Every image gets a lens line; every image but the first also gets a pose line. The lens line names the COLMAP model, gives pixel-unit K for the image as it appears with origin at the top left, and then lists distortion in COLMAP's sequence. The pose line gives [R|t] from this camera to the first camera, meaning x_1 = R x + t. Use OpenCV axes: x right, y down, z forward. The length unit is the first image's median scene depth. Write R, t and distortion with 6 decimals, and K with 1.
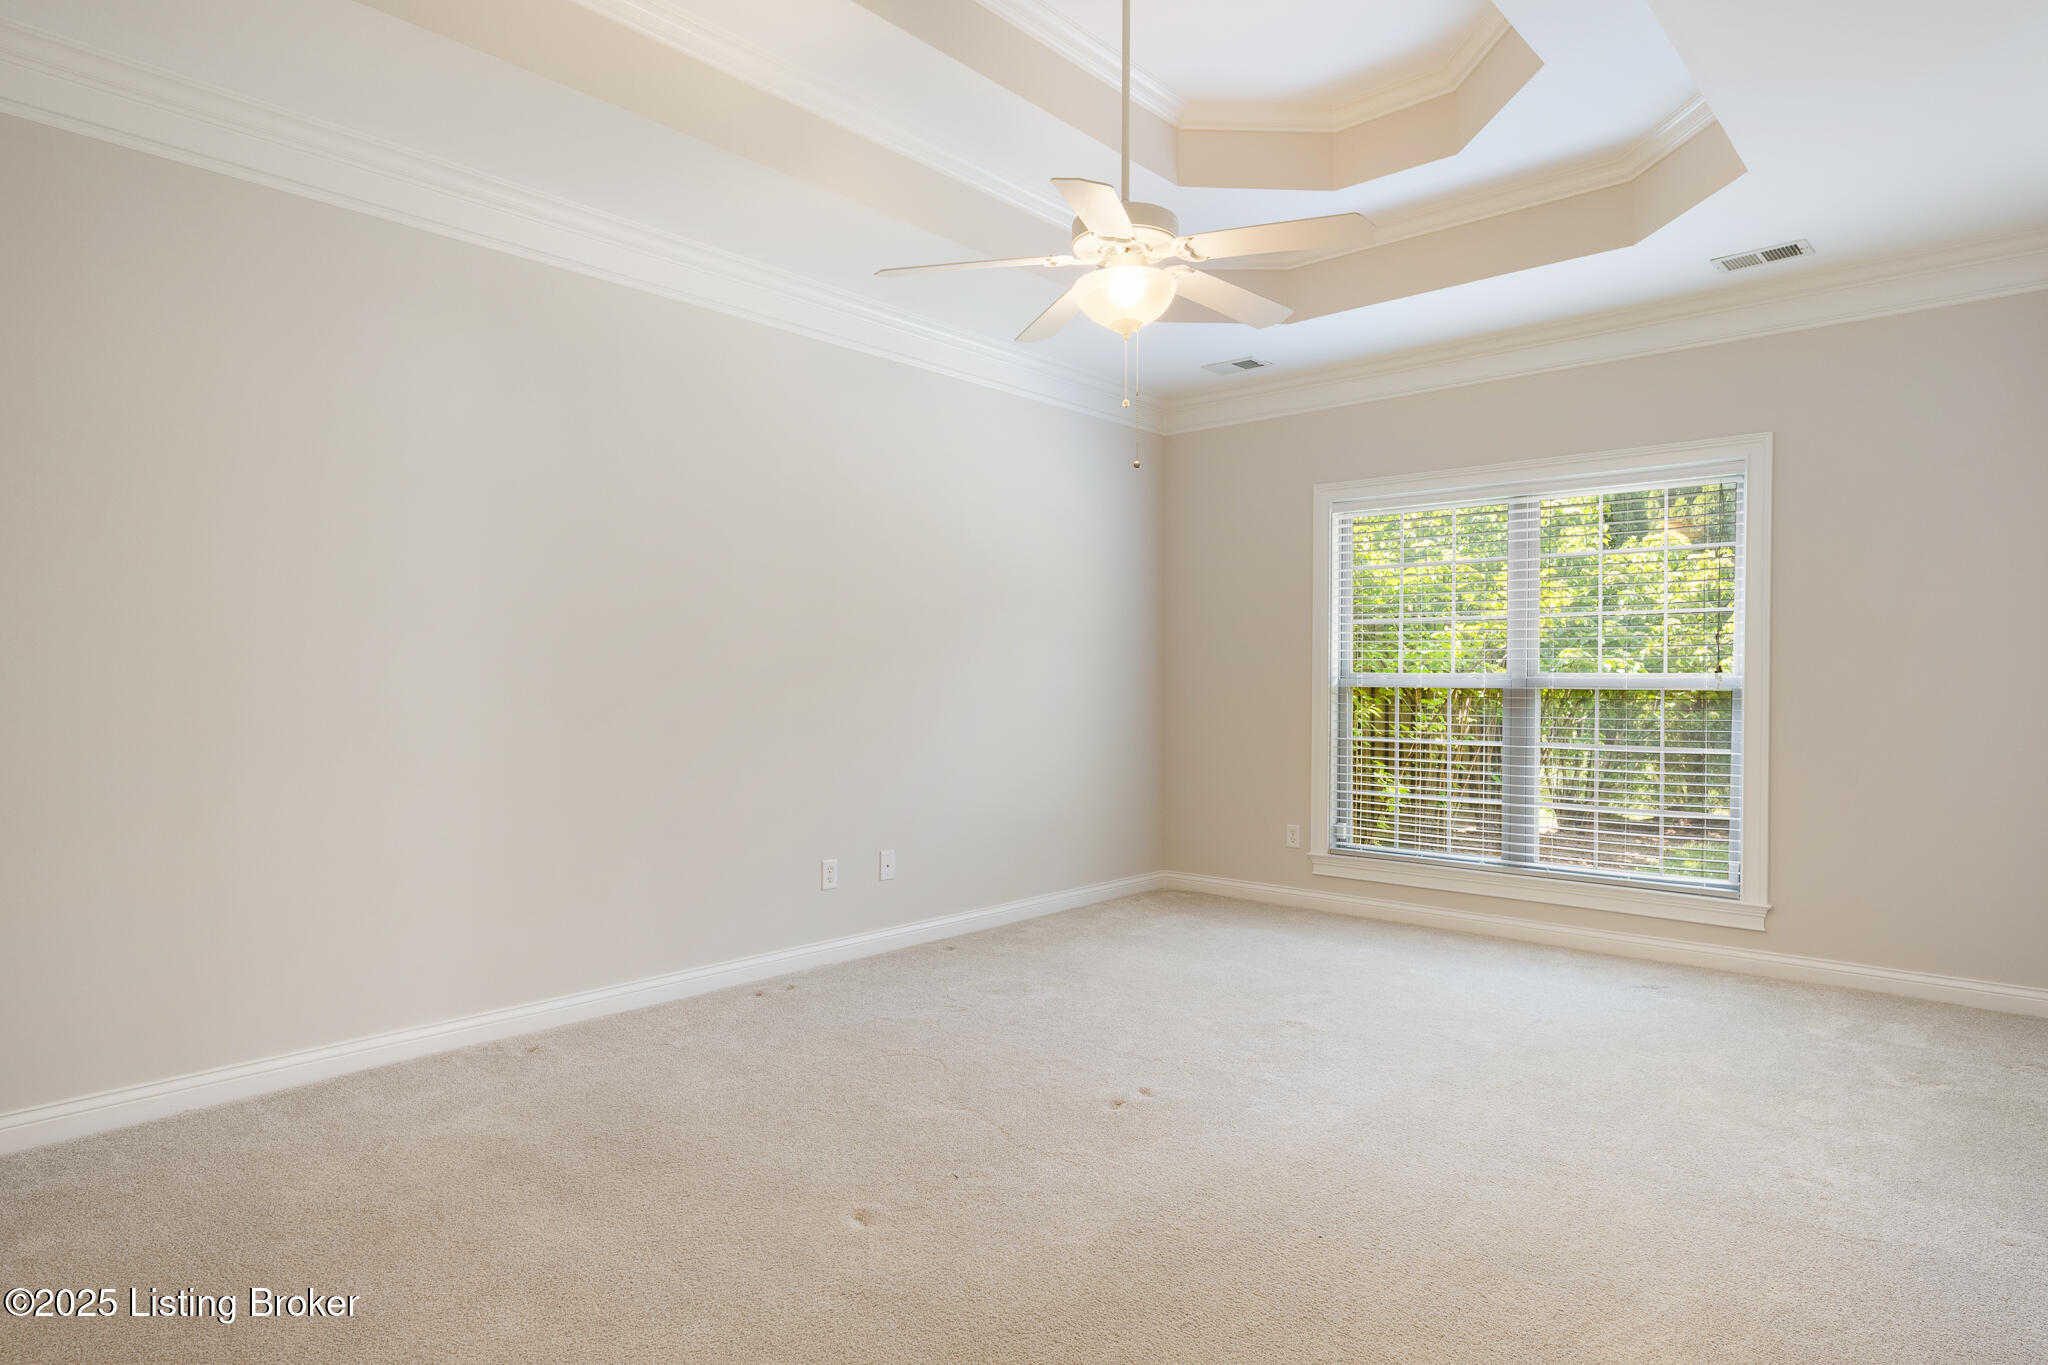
lens RADIAL K [[1141.3, 0, 1027.5], [0, 1141.3, 709.4], [0, 0, 1]] dist [0.000076, -0.000004]
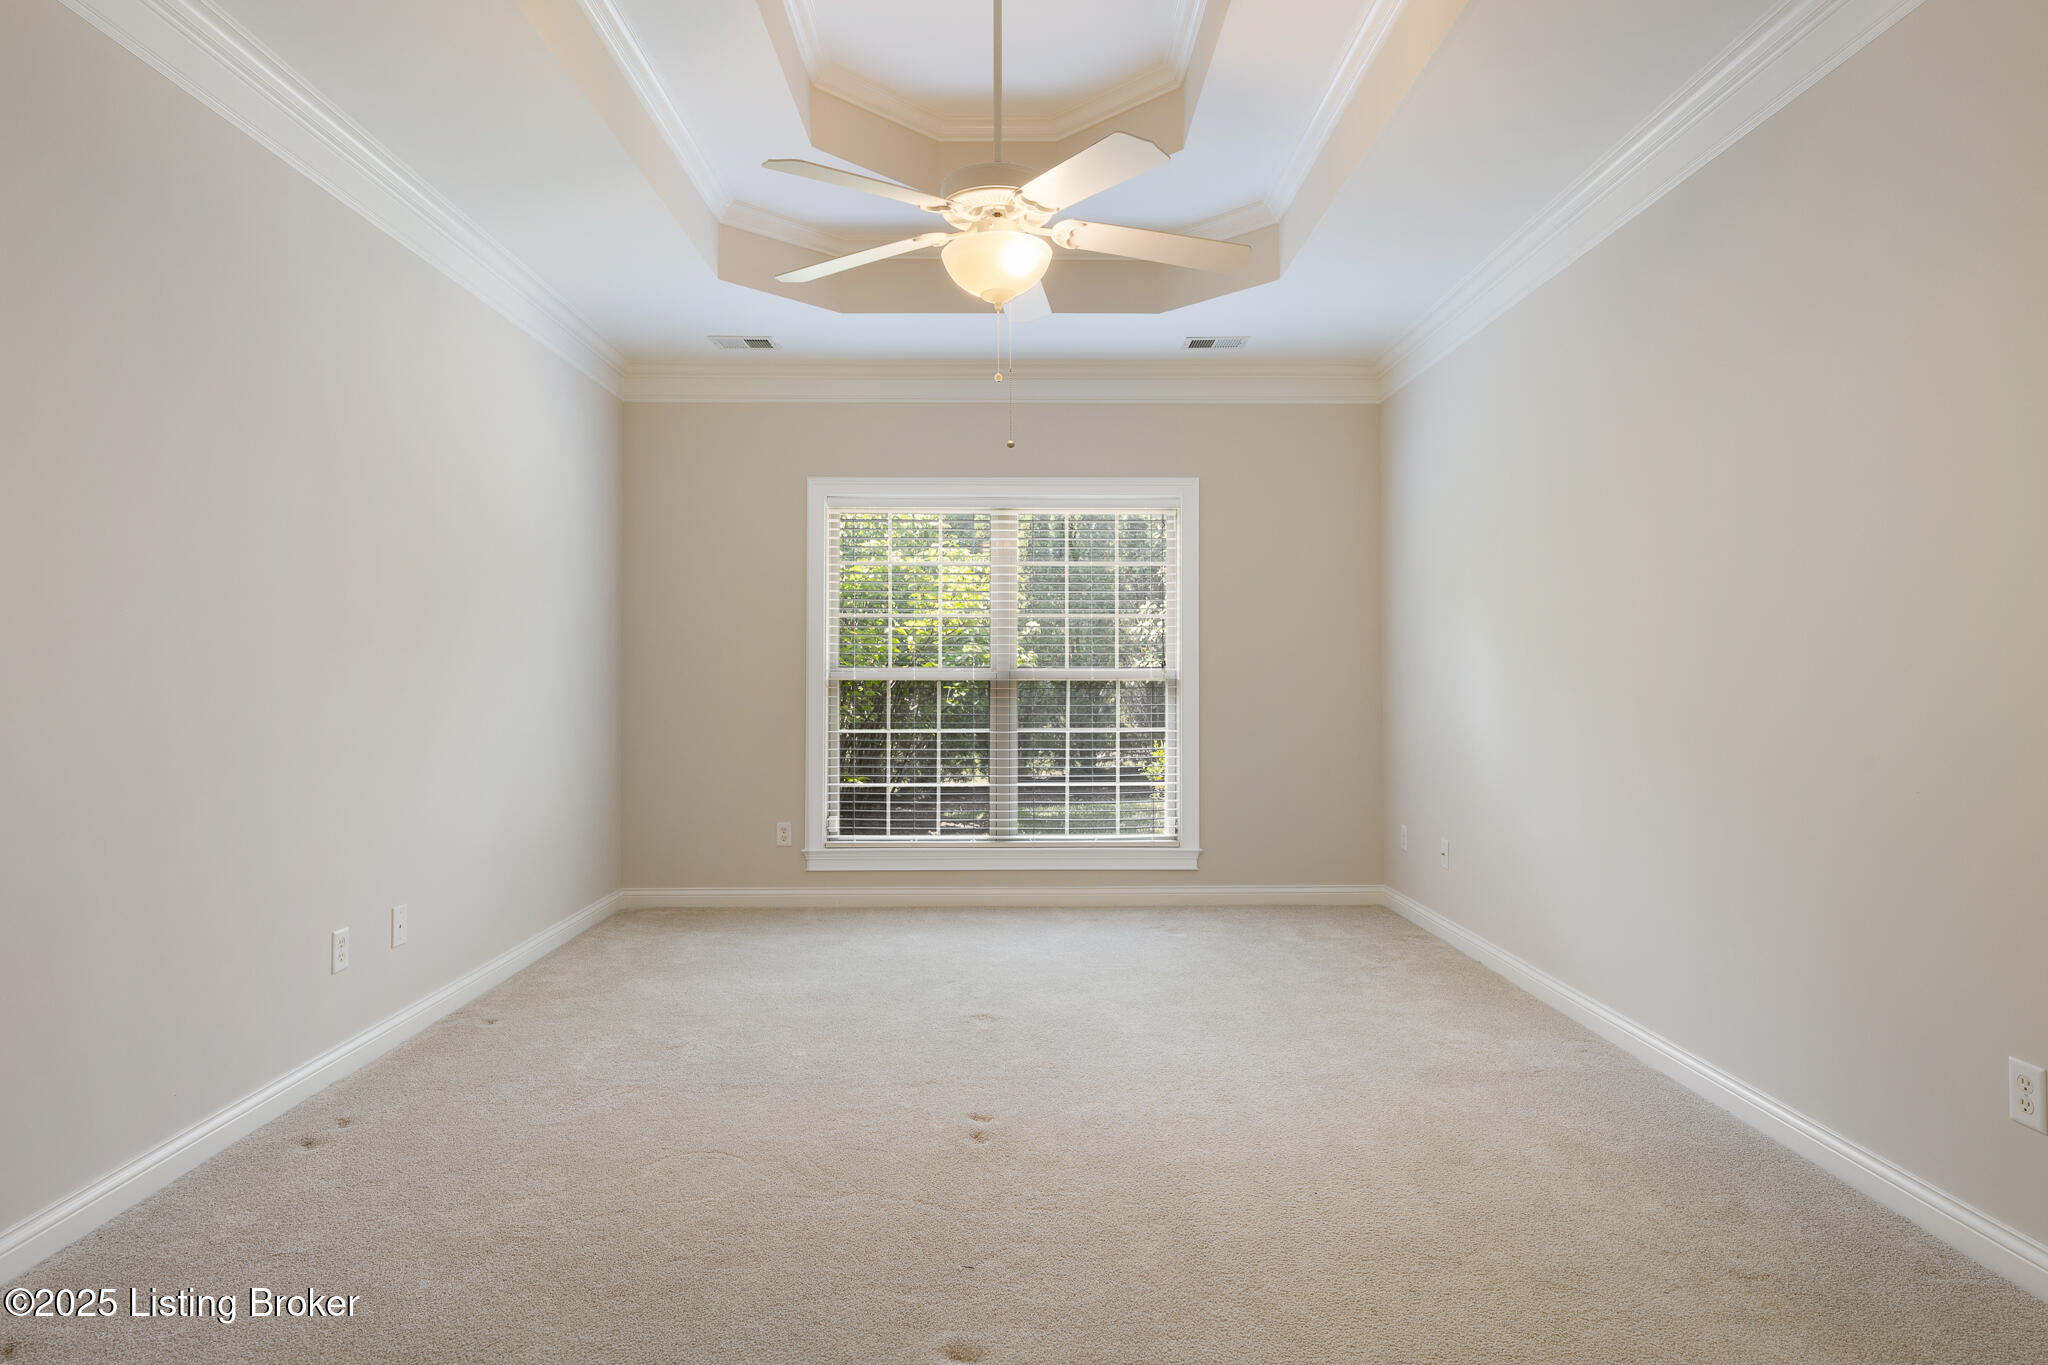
lens RADIAL K [[1115.0, 0, 1028.0], [0, 1115.0, 677.8], [0, 0, 1]] dist [-0.002203, 0.000316]
pose [[0.742553, -0.006501, 0.669756, -0.280108], [0.021253, 0.999678, -0.013860, -0.005116], [-0.669450, 0.024526, 0.742452, 0.172982]]
